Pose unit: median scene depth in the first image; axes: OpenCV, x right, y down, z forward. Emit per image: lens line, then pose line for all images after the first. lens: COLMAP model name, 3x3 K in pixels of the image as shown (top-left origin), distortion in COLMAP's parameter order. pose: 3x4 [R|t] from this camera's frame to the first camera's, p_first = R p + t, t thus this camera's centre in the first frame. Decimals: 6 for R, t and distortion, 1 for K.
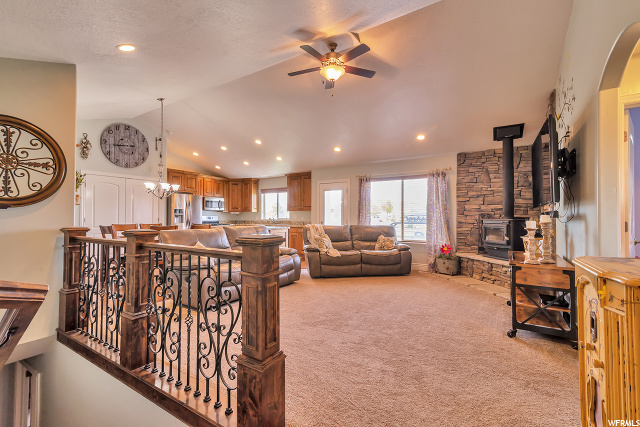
lens RADIAL K [[286.7, 0, 319.2], [0, 286.7, 212.2], [0, 0, 1]] dist [0.006831, 0.000053]
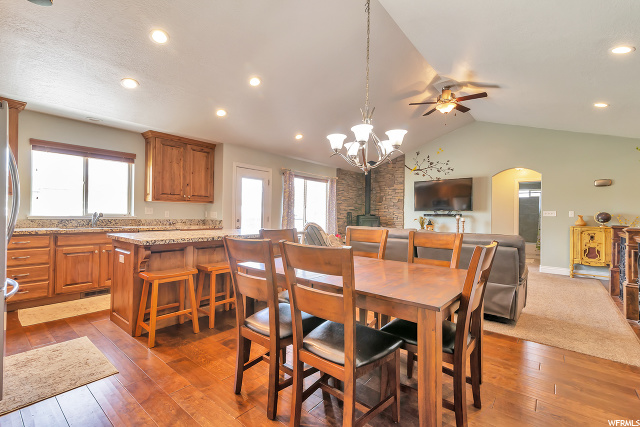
lens RADIAL K [[286.7, 0, 319.7], [0, 286.7, 214.1], [0, 0, 1]] dist [0.006831, 0.000053]
pose [[0.134911, 0.010758, 0.990799, -0.864527], [-0.021747, 0.999732, -0.007893, 0.026389], [-0.990619, -0.020482, 0.135108, 0.895809]]
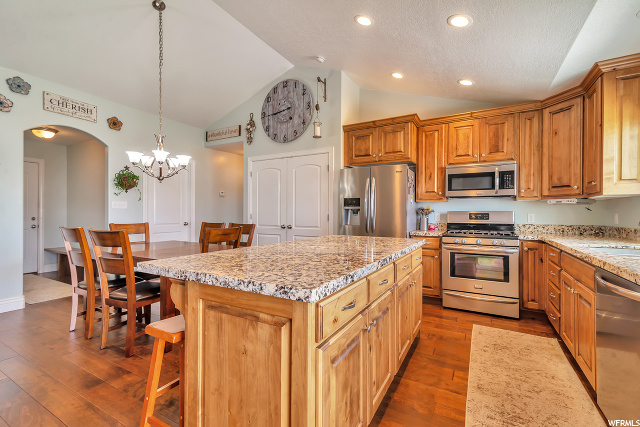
lens RADIAL K [[286.7, 0, 319.0], [0, 286.7, 214.9], [0, 0, 1]] dist [0.006831, 0.000053]
pose [[0.038662, -0.002467, -0.999249, 0.029549], [0.009997, 0.999948, -0.002082, 0.025380], [0.999202, -0.009909, 0.038684, 1.160604]]
